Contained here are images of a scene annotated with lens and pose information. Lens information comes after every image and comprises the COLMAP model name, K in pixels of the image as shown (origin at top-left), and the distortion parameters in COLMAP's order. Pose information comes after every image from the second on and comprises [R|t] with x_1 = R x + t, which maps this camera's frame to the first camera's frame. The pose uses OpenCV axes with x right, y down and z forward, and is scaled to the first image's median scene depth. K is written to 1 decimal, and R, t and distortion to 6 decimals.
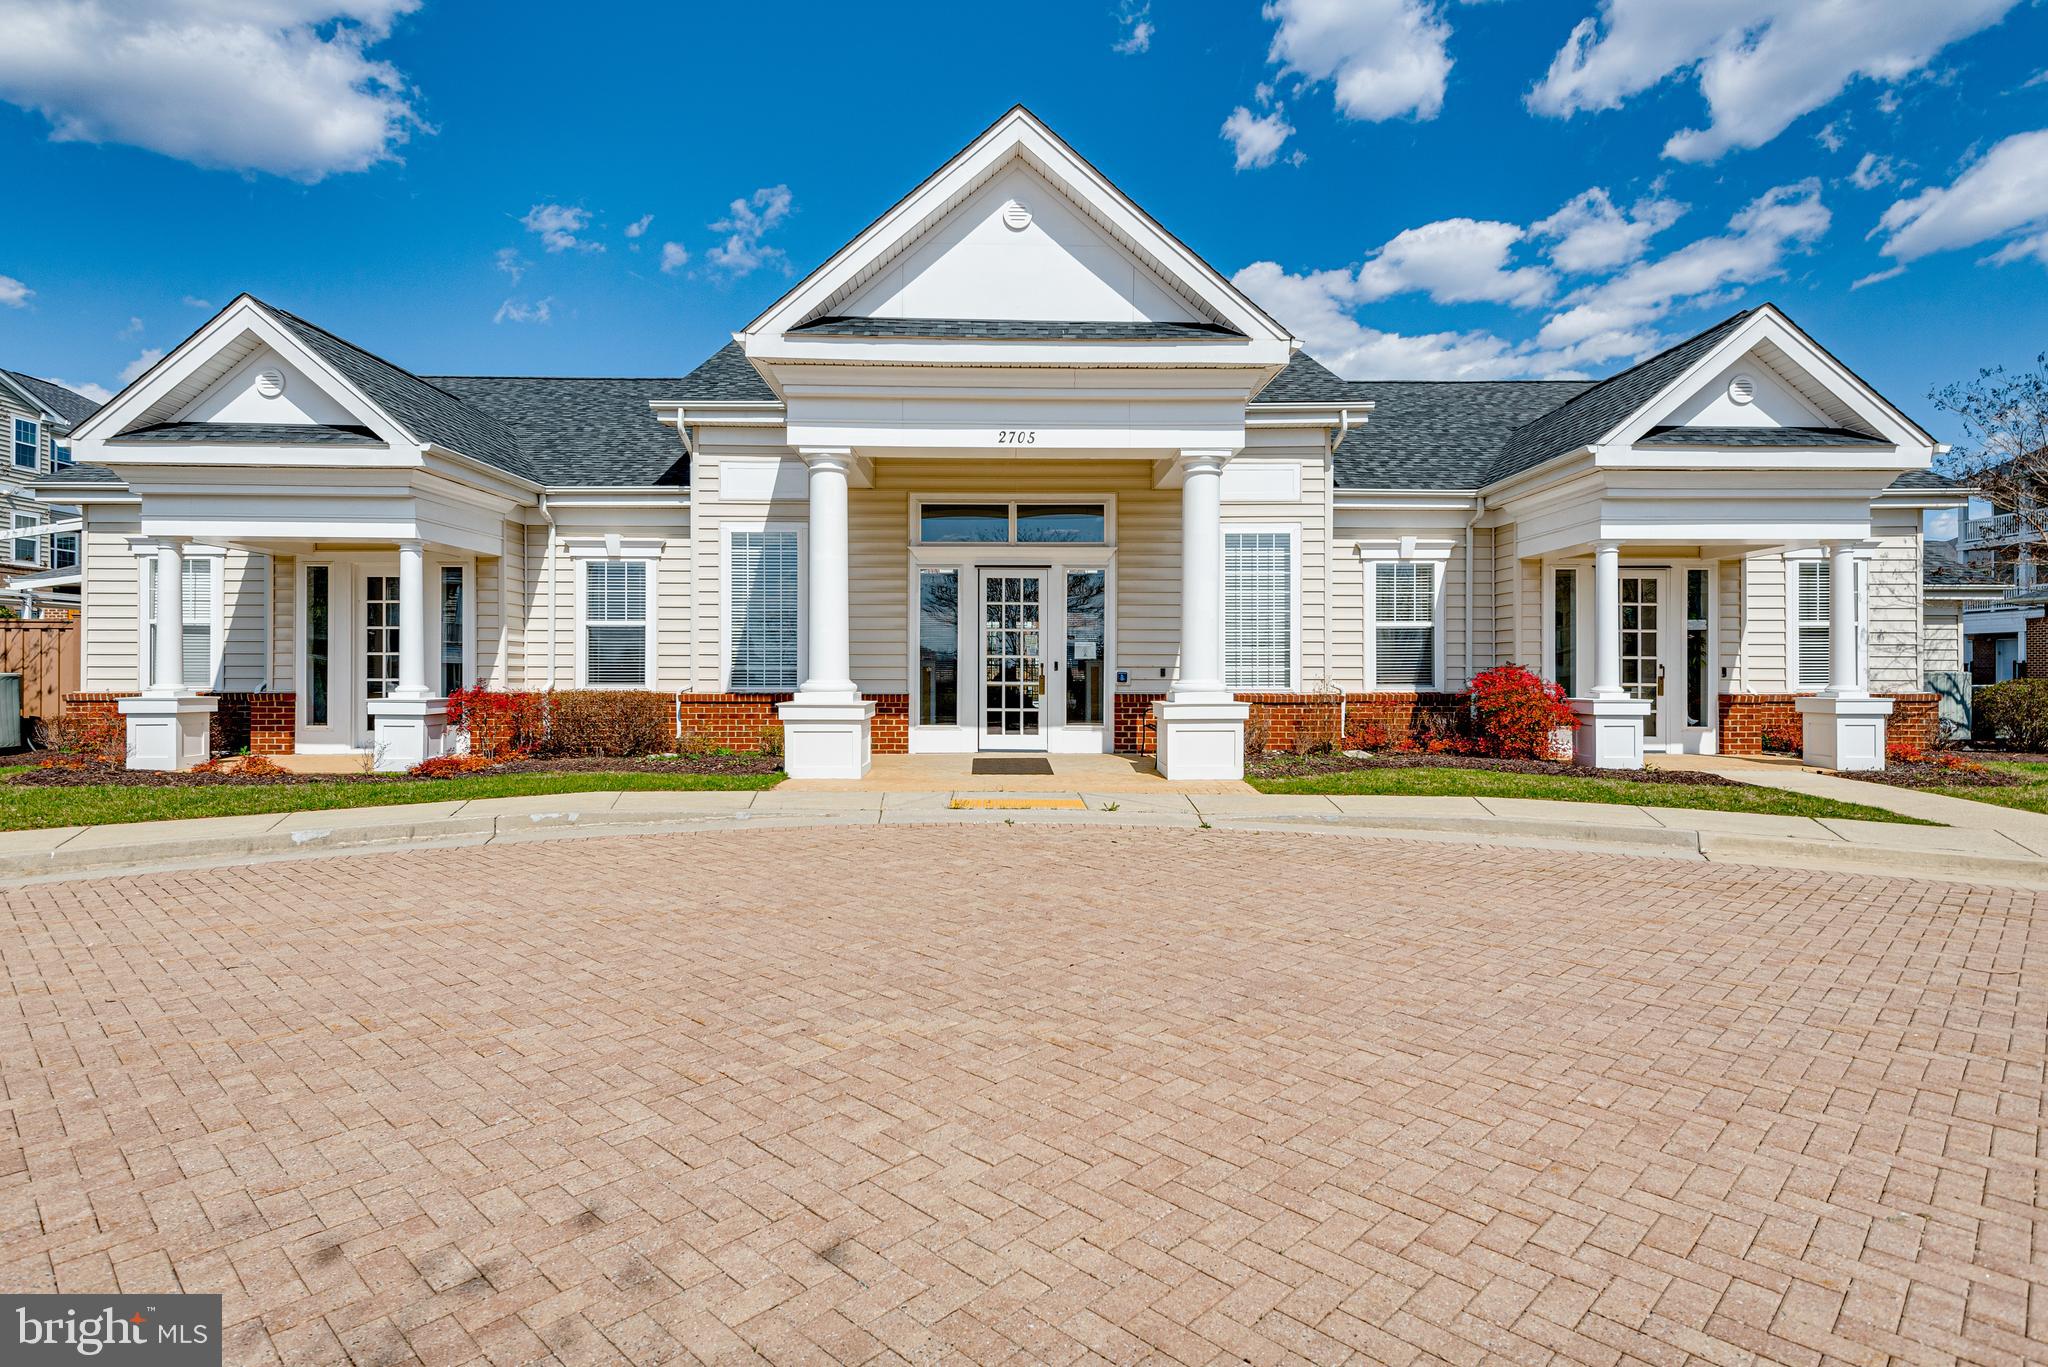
lens RADIAL K [[1313.2, 0, 1024.0], [0, 1313.2, 683.5], [0, 0, 1]] dist [0.028726, -0.001573]
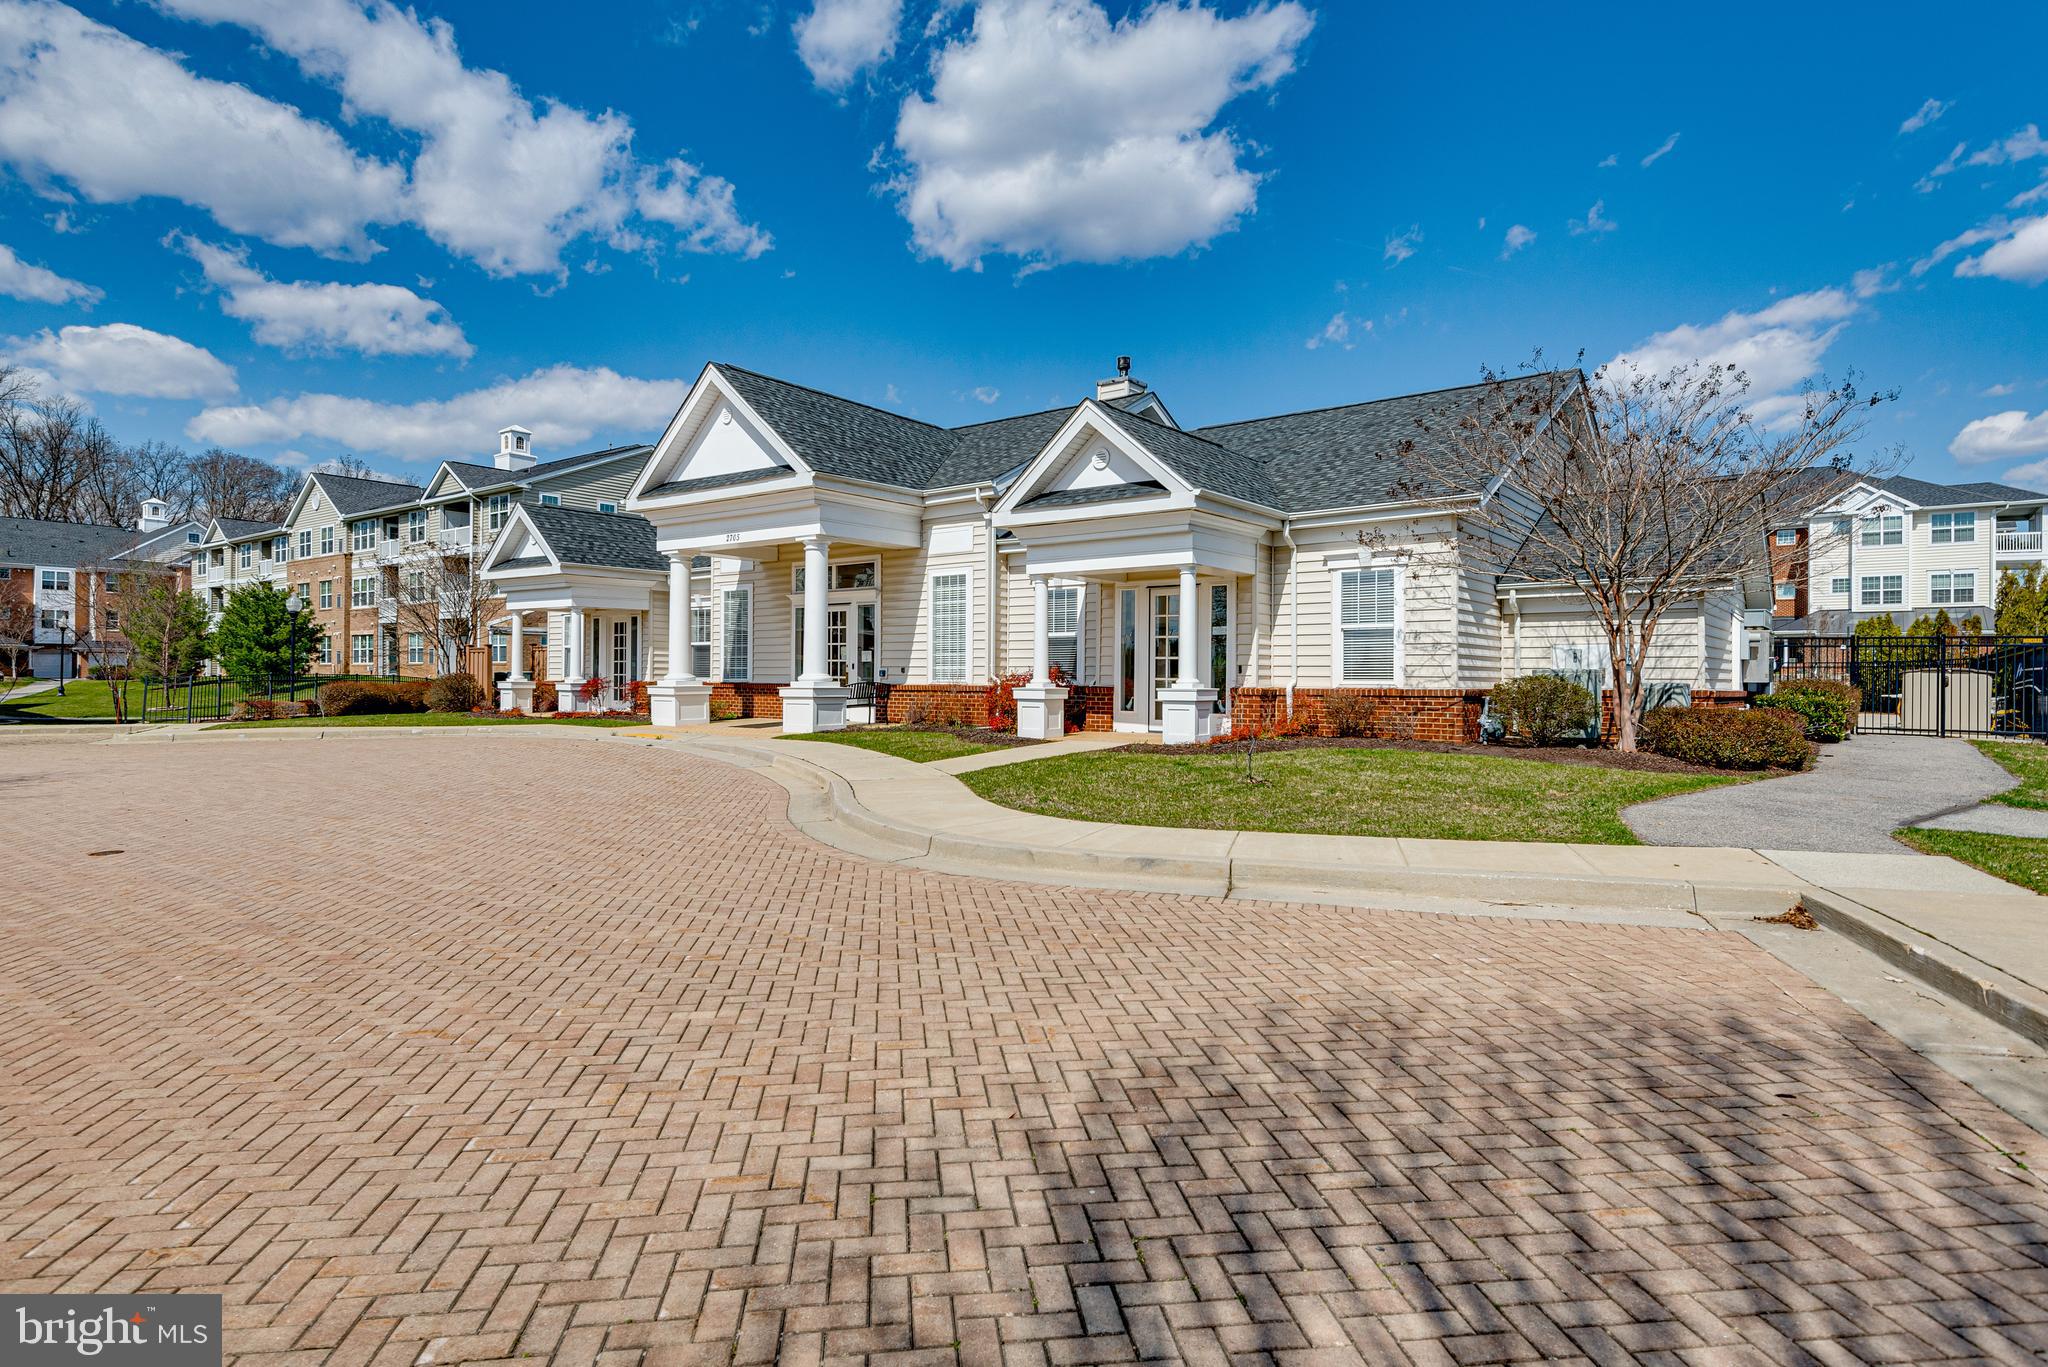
lens RADIAL K [[1313.2, 0, 1024.0], [0, 1313.2, 683.5], [0, 0, 1]] dist [0.028726, -0.001573]
pose [[0.703285, 0.007447, -0.710869, 0.330353], [-0.006934, 0.999969, 0.003616, 0.000404], [0.710874, 0.002386, 0.703315, 0.005557]]
